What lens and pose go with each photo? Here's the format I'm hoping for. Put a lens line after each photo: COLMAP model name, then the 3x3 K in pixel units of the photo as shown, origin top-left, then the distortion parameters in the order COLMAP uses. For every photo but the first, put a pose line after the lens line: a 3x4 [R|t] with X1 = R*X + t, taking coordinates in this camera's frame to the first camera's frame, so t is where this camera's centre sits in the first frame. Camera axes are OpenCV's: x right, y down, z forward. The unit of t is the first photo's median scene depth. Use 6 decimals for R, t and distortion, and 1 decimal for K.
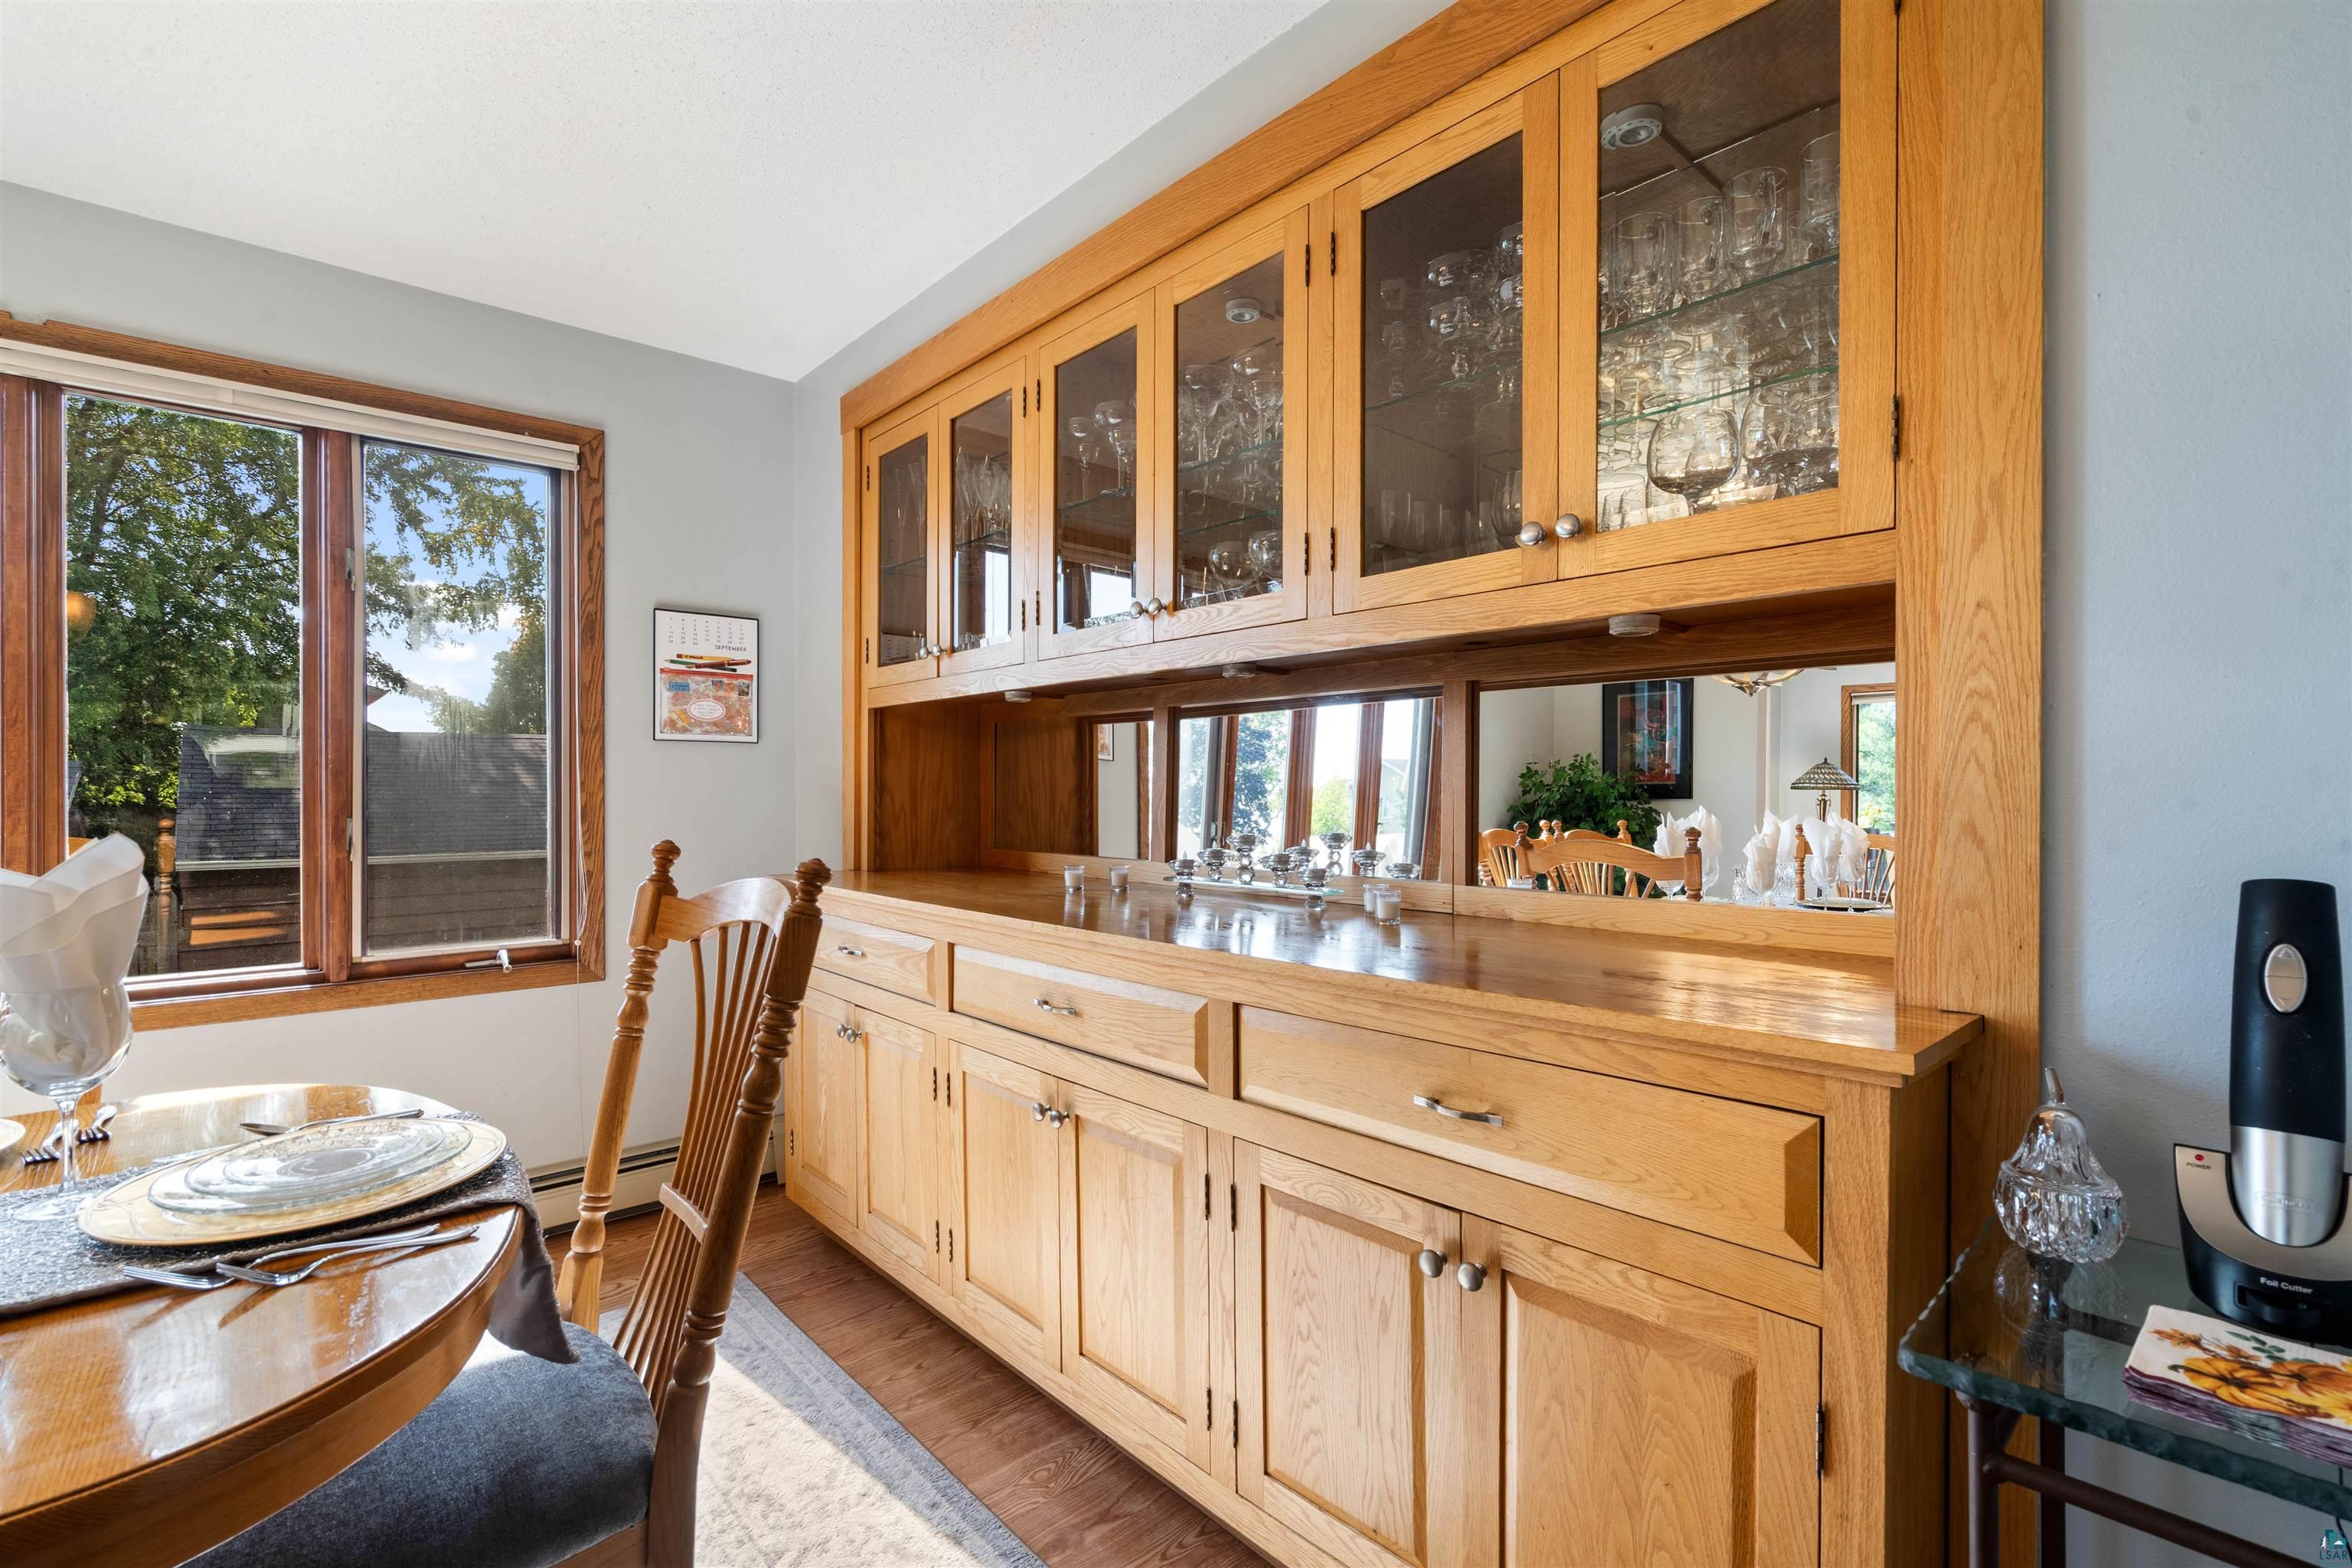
lens RADIAL K [[1075.3, 0, 1173.9], [0, 1075.3, 792.7], [0, 0, 1]] dist [-0.004716, 0.000652]
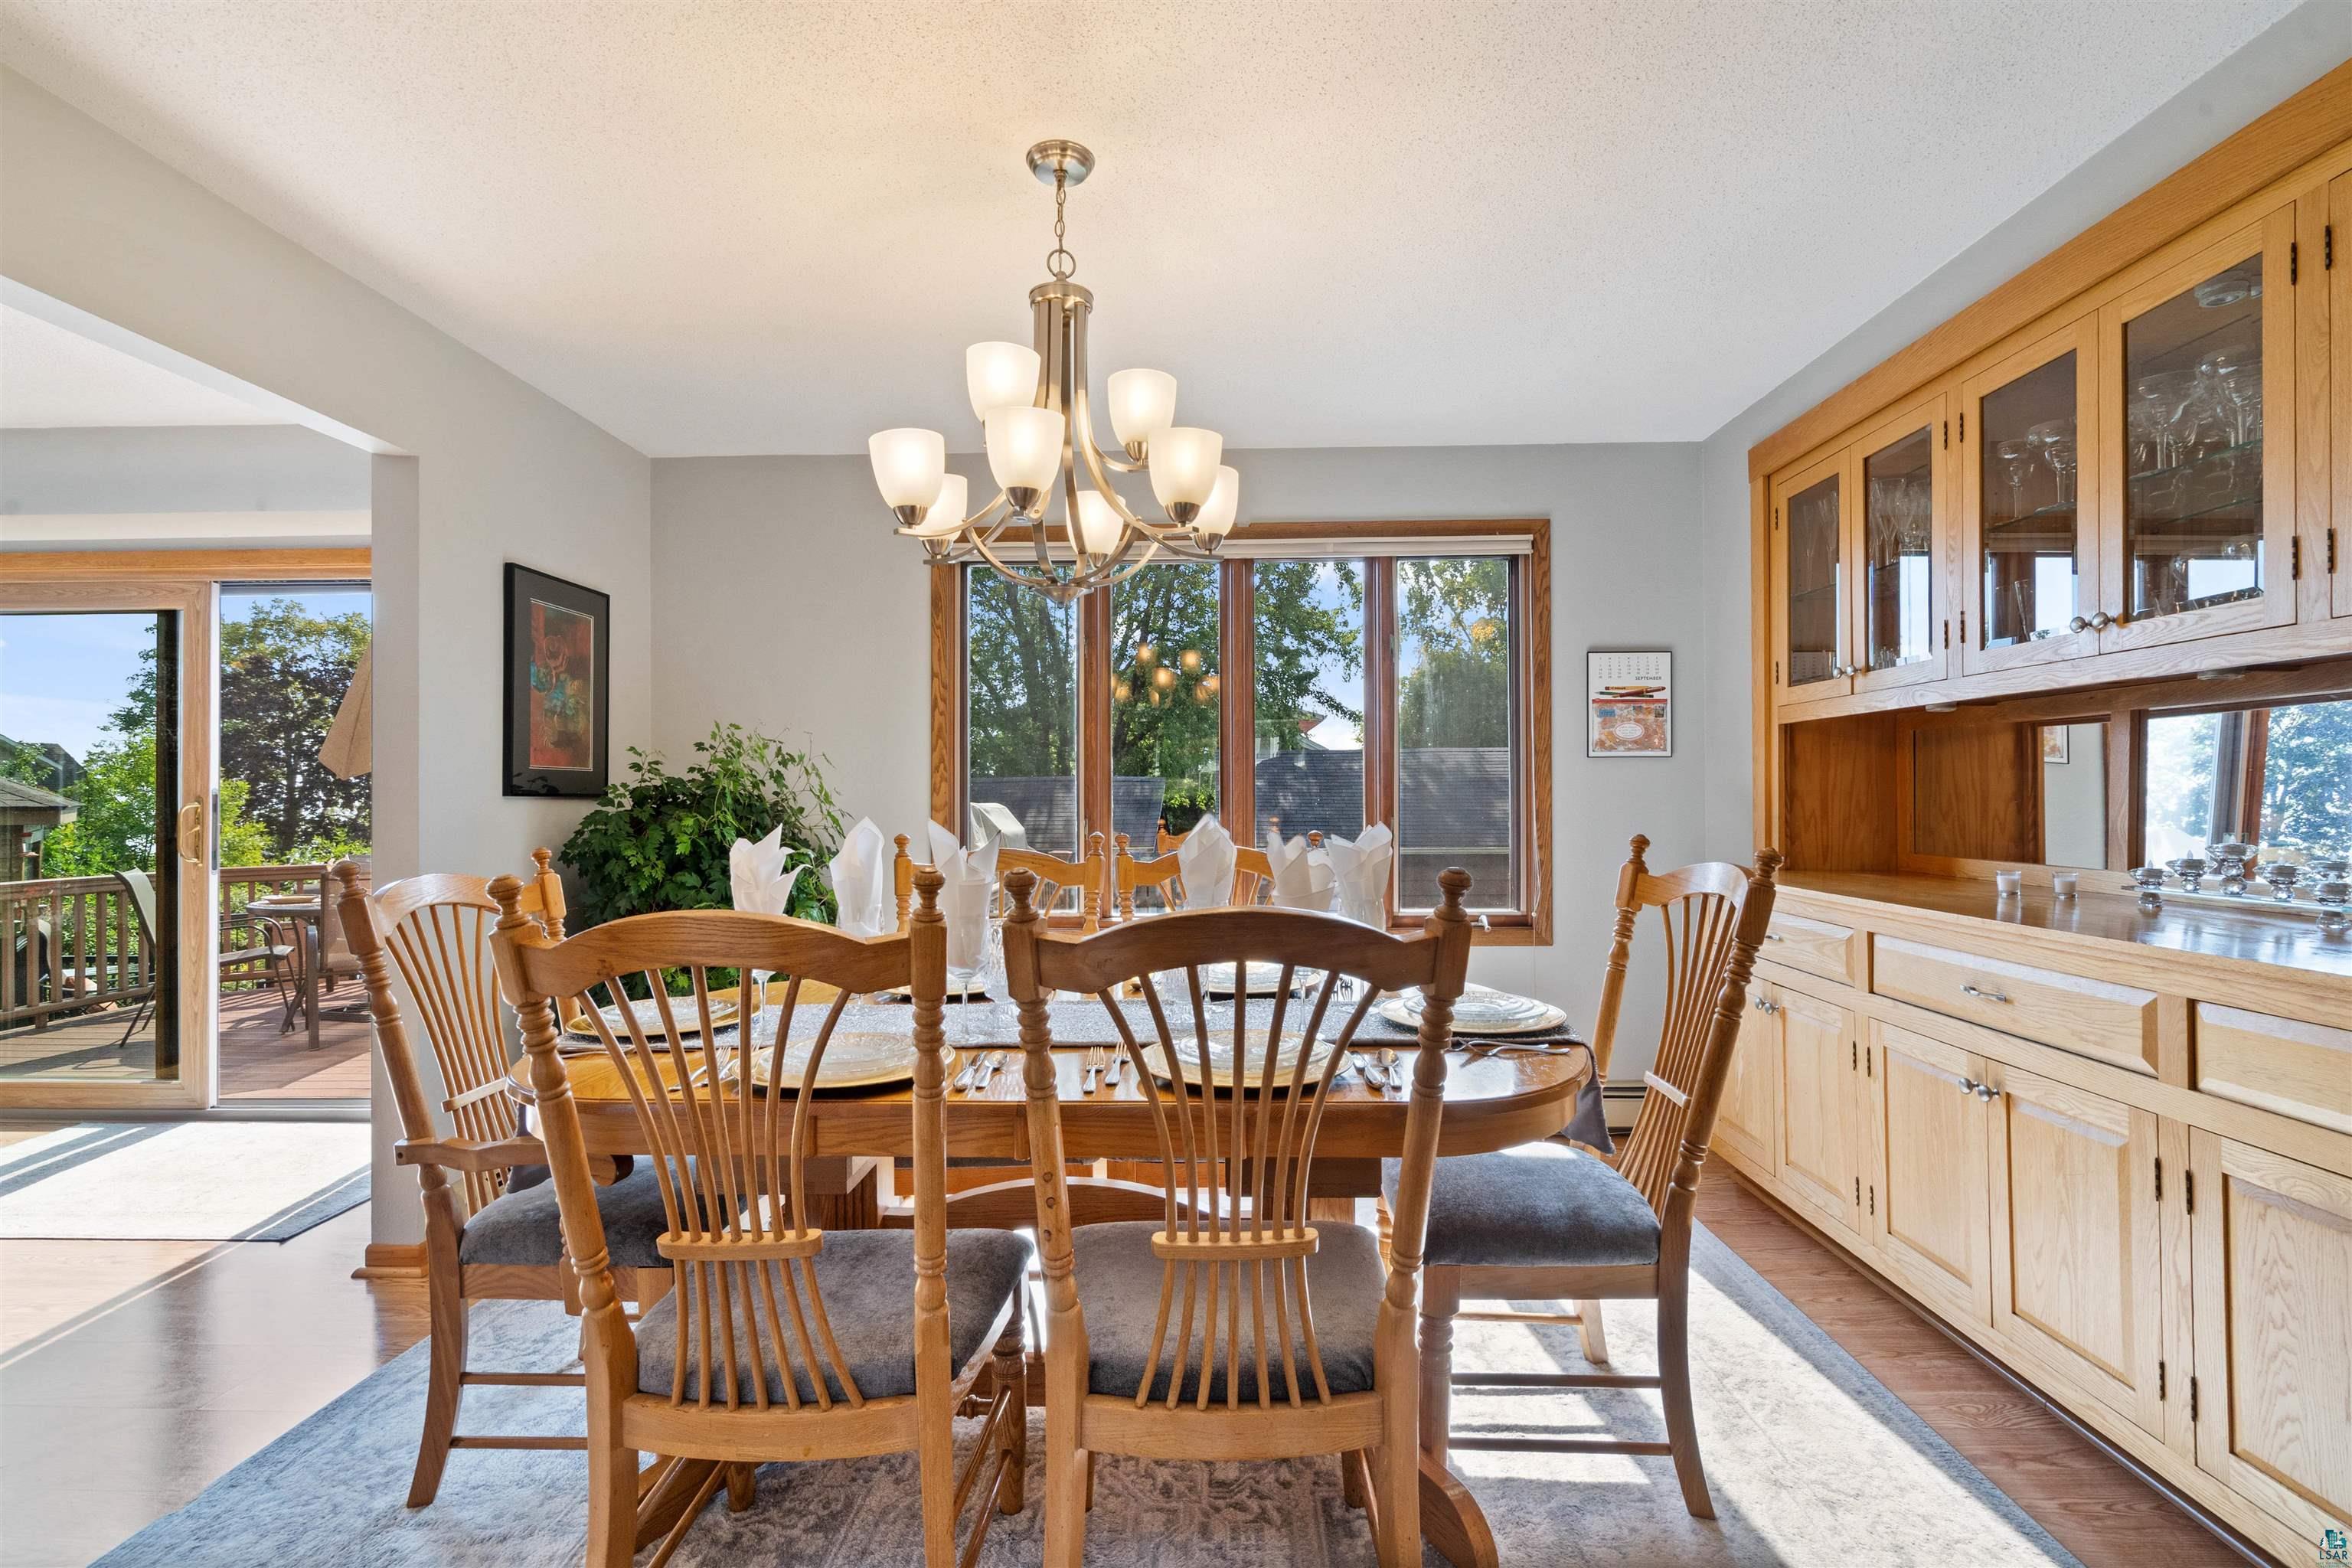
lens RADIAL K [[1075.3, 0, 1175.0], [0, 1075.3, 791.0], [0, 0, 1]] dist [-0.004716, 0.000652]
pose [[0.721937, -0.006259, -0.691931, 0.045944], [0.002551, 0.999976, -0.006383, -0.004082], [0.691954, 0.002843, 0.721936, -0.316822]]
